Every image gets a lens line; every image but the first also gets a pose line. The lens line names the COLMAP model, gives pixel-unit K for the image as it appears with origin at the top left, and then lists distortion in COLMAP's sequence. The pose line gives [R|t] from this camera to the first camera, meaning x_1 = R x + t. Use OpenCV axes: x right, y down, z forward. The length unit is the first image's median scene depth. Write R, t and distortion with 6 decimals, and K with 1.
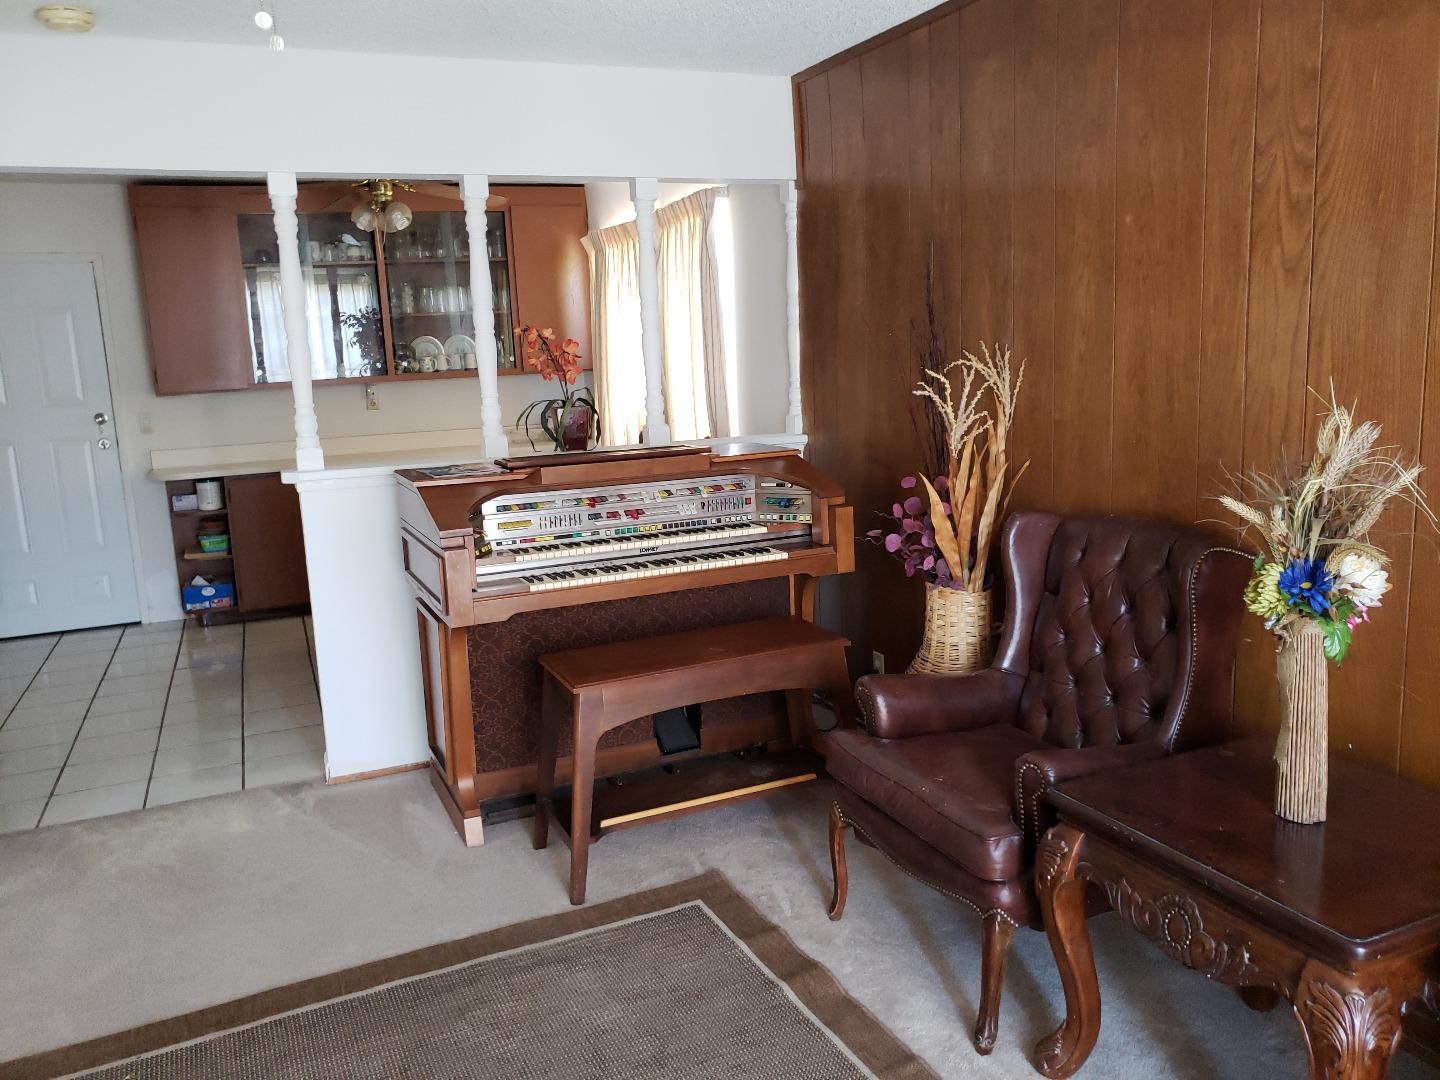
lens RADIAL K [[1129.4, 0, 722.8], [0, 1129.4, 536.3], [0, 0, 1]] dist [0.015497, 0.007000]
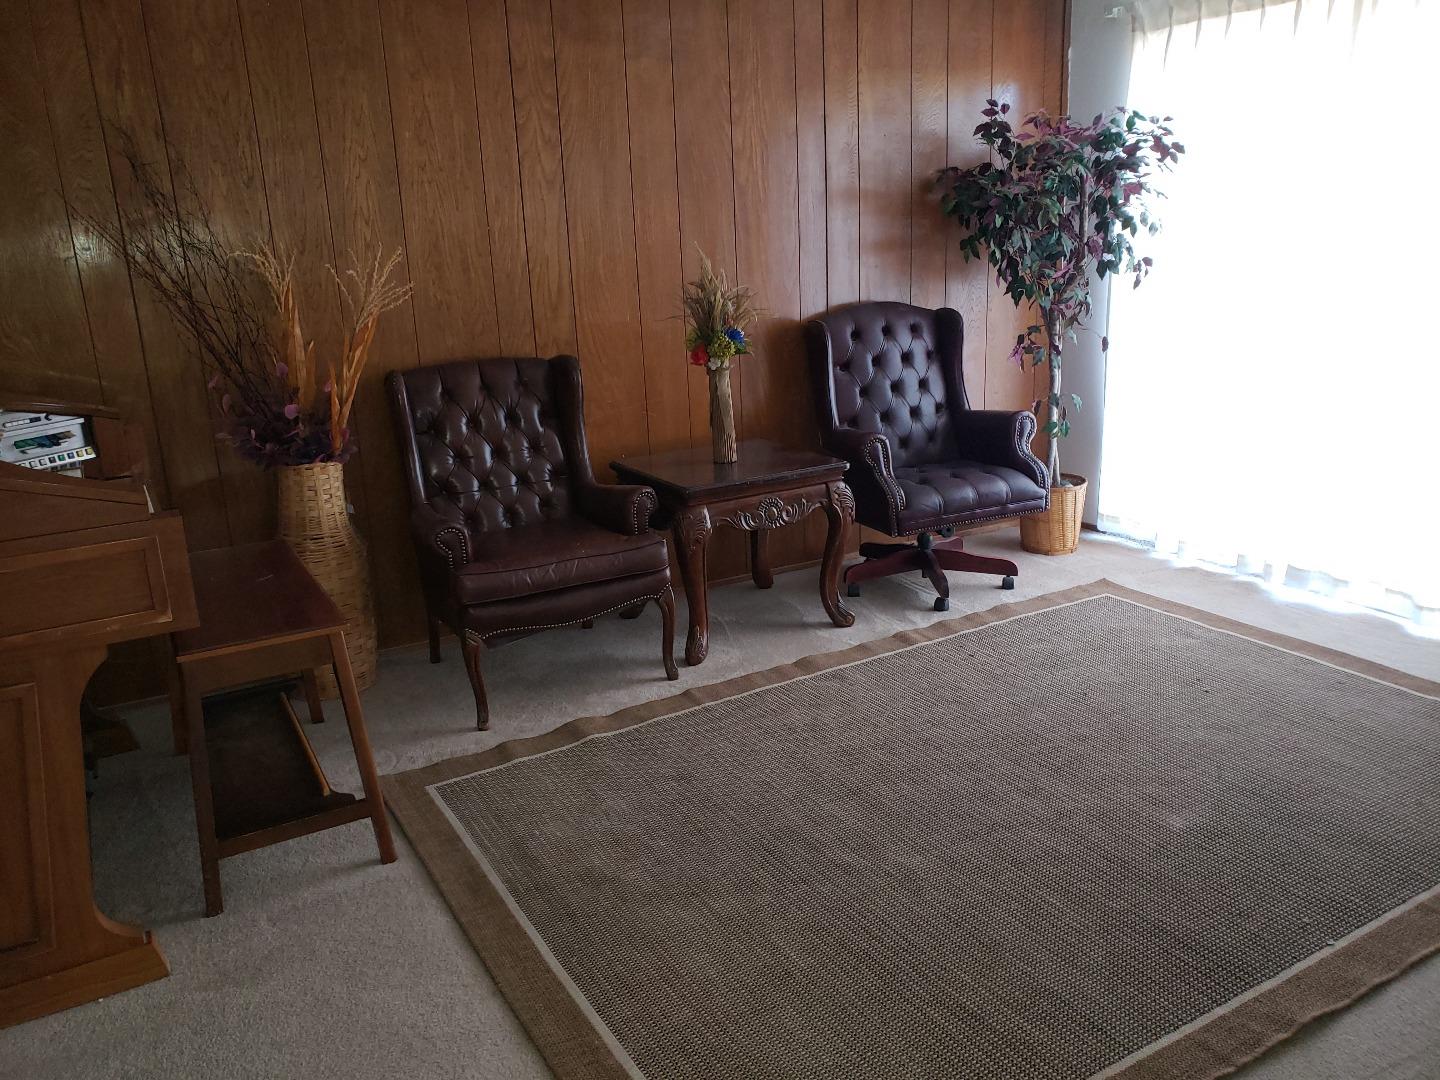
lens RADIAL K [[1129.4, 0, 720.1], [0, 1129.4, 537.1], [0, 0, 1]] dist [0.015497, 0.007000]
pose [[-0.081323, -0.225015, 0.970956, -1.184781], [0.219145, 0.946306, 0.237657, -0.081048], [-0.972297, 0.232107, -0.027646, 0.898427]]
